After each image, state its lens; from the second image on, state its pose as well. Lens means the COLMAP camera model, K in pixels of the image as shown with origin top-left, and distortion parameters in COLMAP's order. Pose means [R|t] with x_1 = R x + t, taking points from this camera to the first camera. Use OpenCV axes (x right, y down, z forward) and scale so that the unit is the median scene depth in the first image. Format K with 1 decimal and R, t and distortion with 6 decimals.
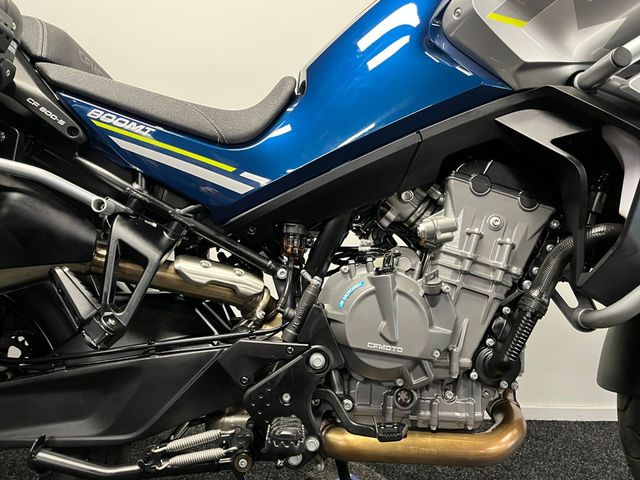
lens RADIAL K [[512.9, 0, 319.7], [0, 512.9, 249.7], [0, 0, 1]] dist [0.036633, -0.000170]
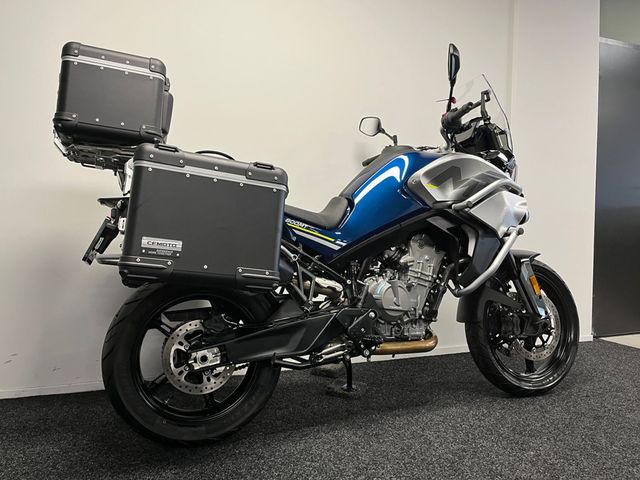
lens RADIAL K [[512.9, 0, 319.7], [0, 512.9, 249.7], [0, 0, 1]] dist [0.036633, -0.000170]
pose [[0.936635, -0.027023, 0.349263, -1.095475], [0.038637, 0.998906, -0.026327, -0.049187], [-0.348170, 0.038153, 0.936655, -1.275438]]
